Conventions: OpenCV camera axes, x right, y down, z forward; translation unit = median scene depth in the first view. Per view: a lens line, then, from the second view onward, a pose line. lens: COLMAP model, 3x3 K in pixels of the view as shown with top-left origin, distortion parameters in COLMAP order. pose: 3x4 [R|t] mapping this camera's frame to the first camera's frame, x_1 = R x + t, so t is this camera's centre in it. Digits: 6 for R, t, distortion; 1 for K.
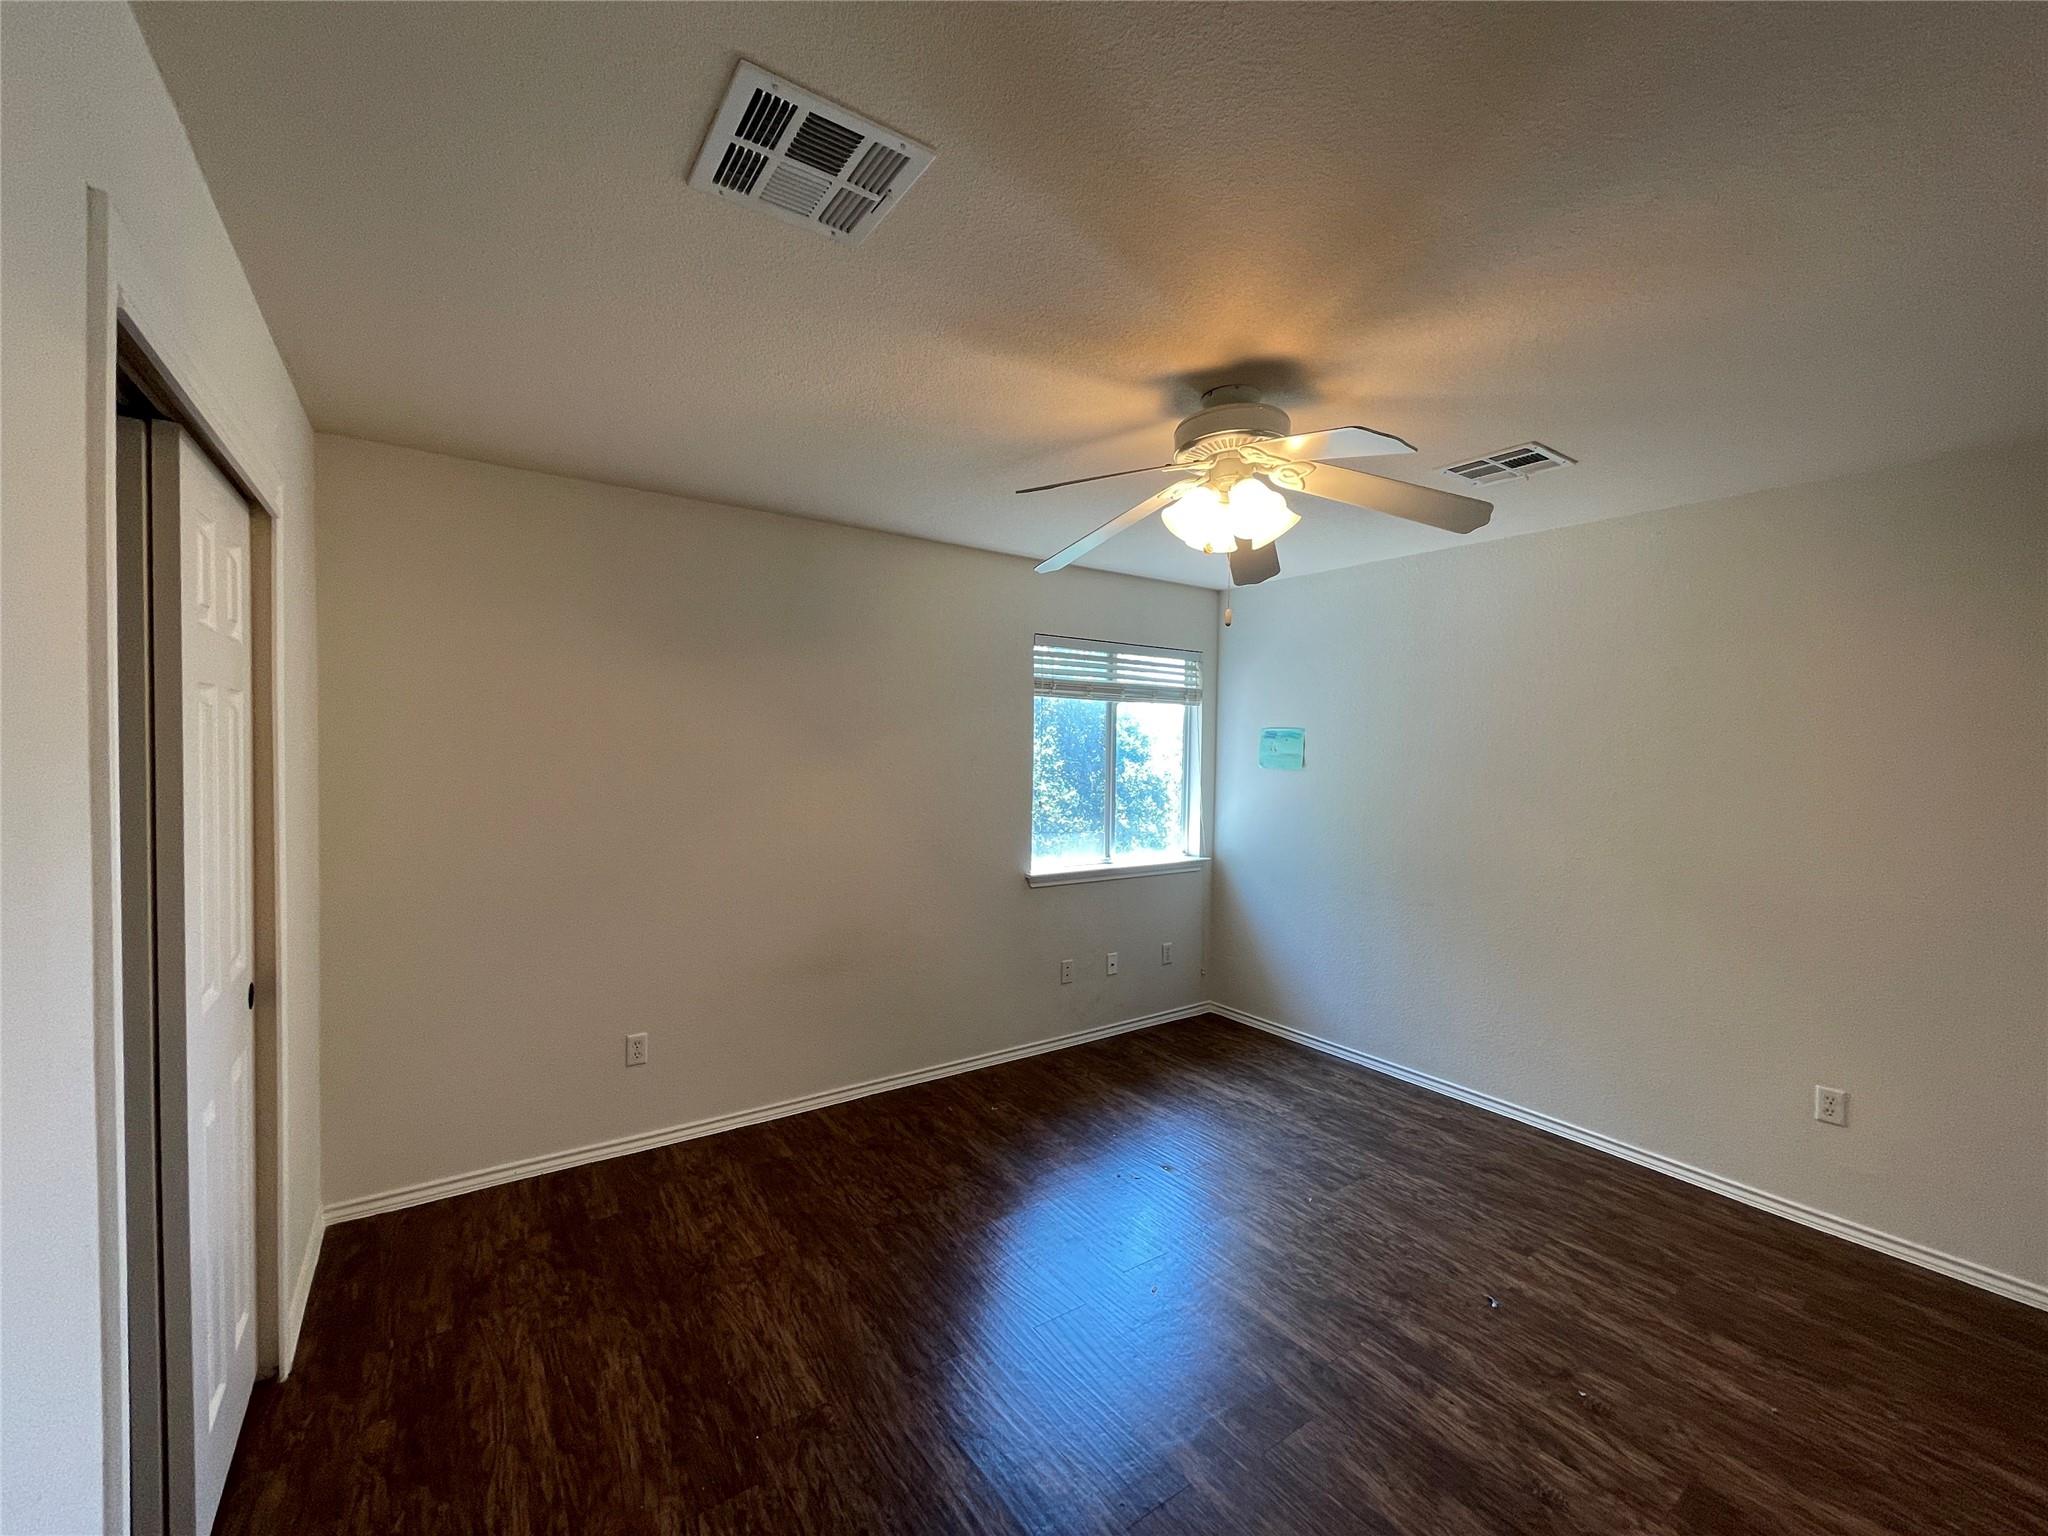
lens RADIAL K [[829.7, 0, 1019.0], [0, 829.7, 742.5], [0, 0, 1]] dist [-0.000401, 0.000048]
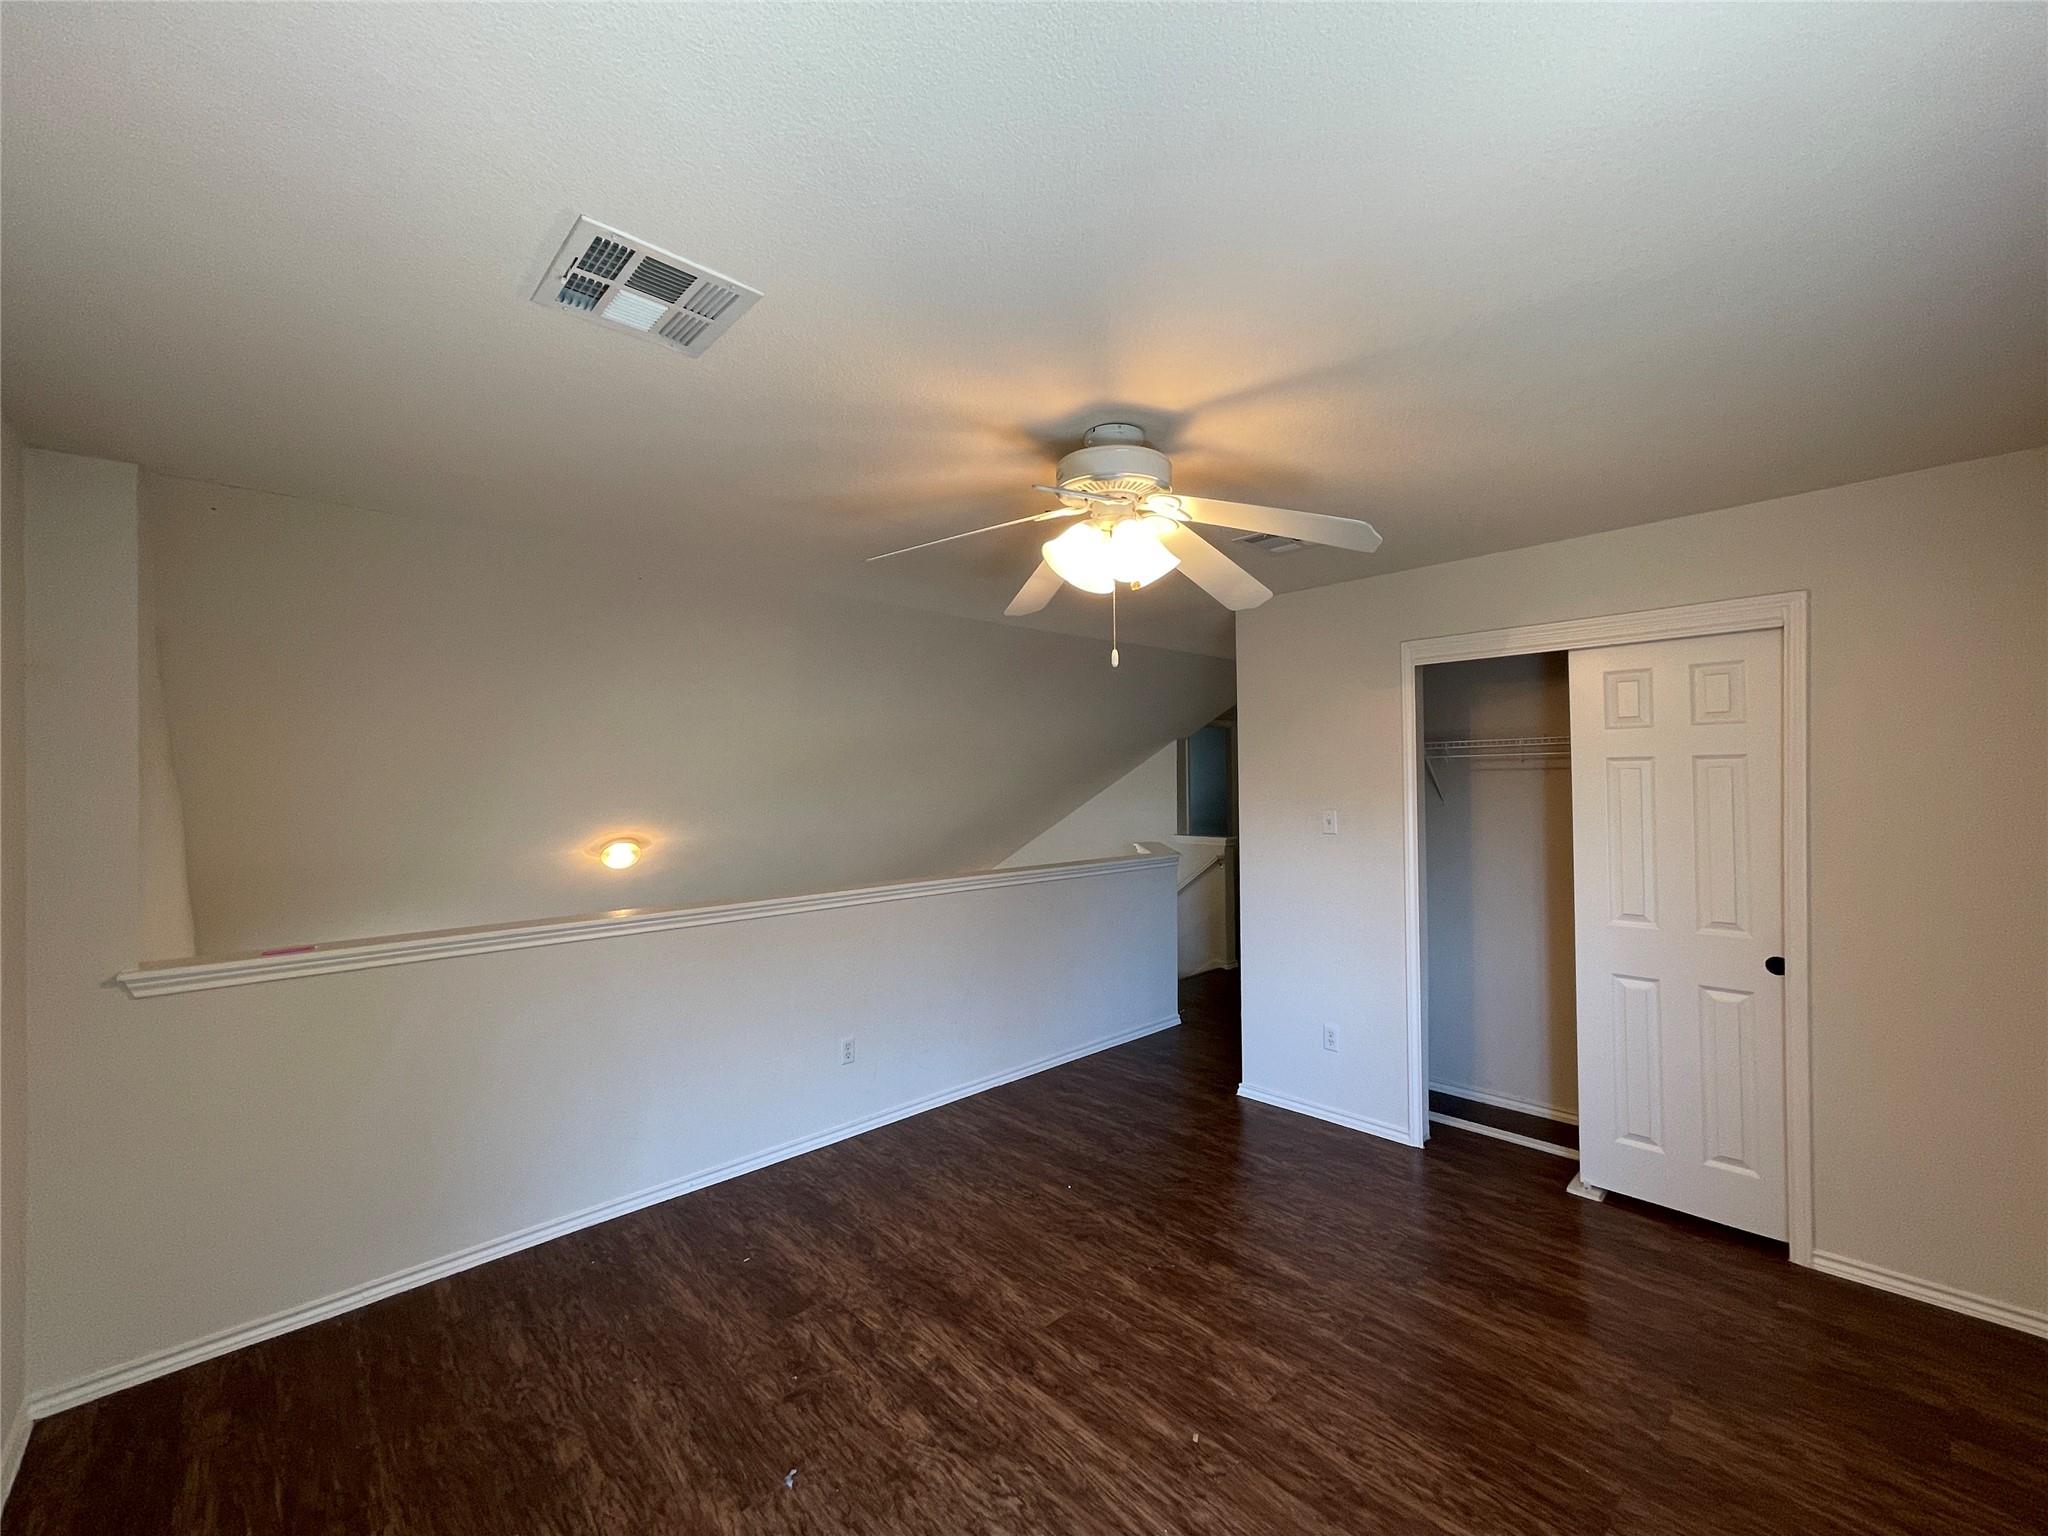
lens RADIAL K [[823.7, 0, 1019.1], [0, 823.7, 769.7], [0, 0, 1]] dist [-0.001392, 0.000361]
pose [[-0.989085, -0.004733, -0.147267, 0.397262], [-0.000783, 0.999639, -0.026869, 0.004003], [0.147341, -0.026461, -0.988732, 1.551511]]
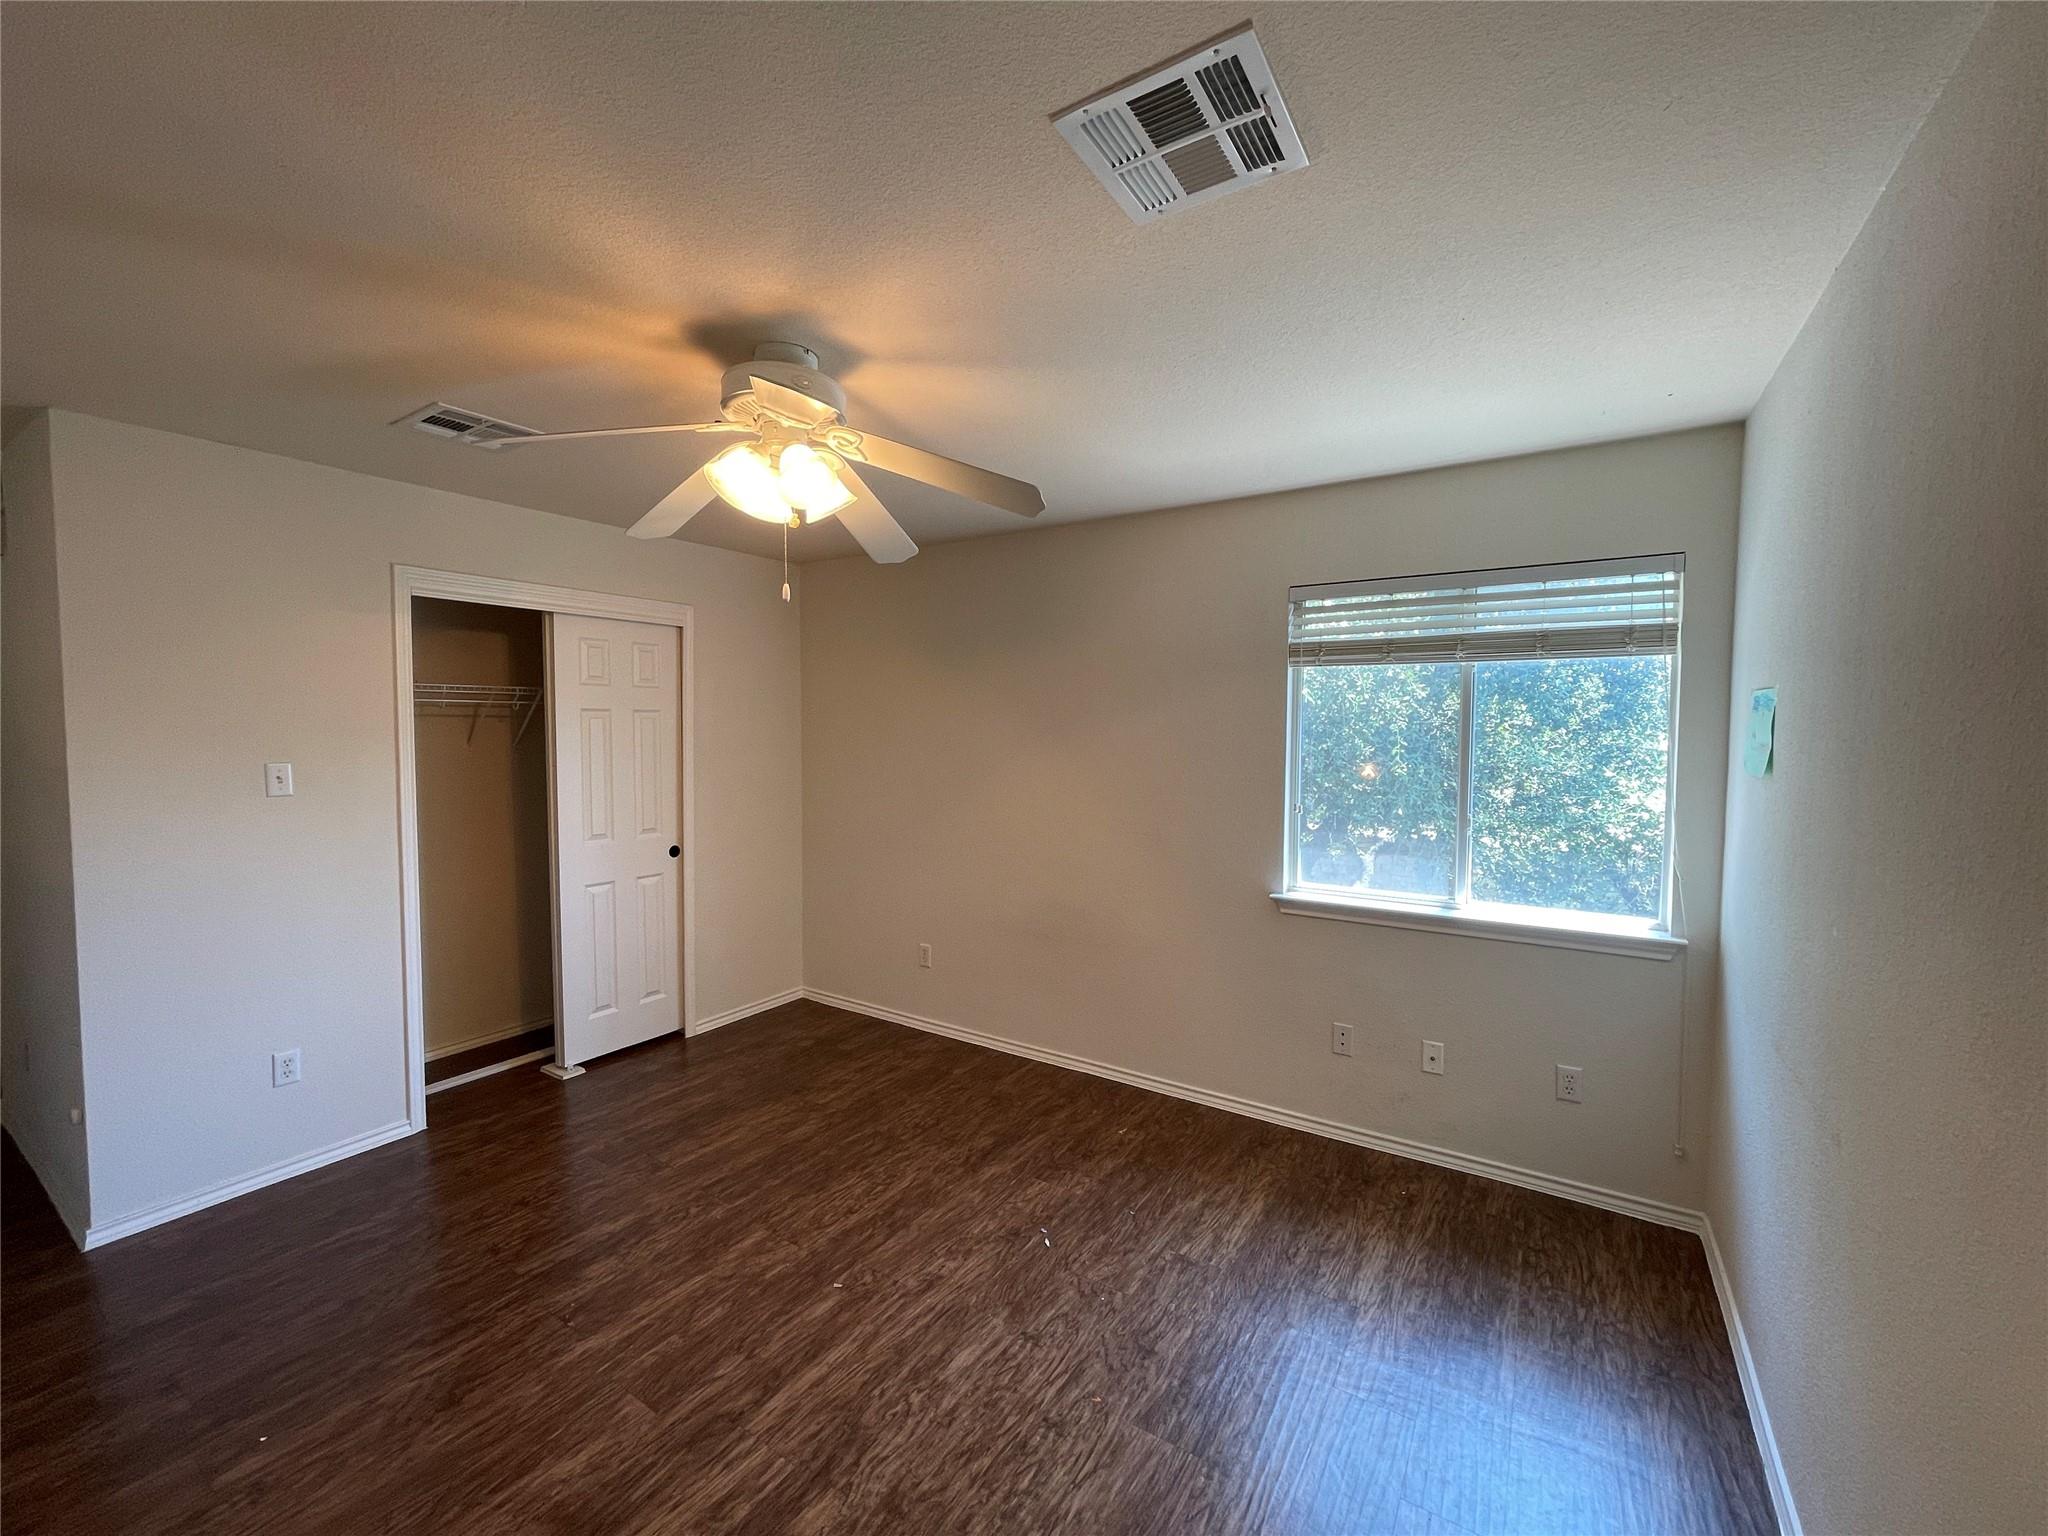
lens RADIAL K [[826.6, 0, 1017.7], [0, 826.6, 765.3], [0, 0, 1]] dist [-0.000350, 0.000247]
pose [[0.376915, 0.028441, -0.925811, 0.966868], [0.007903, 0.999393, 0.033920, 0.009700], [0.926214, -0.020102, 0.376462, 0.718721]]
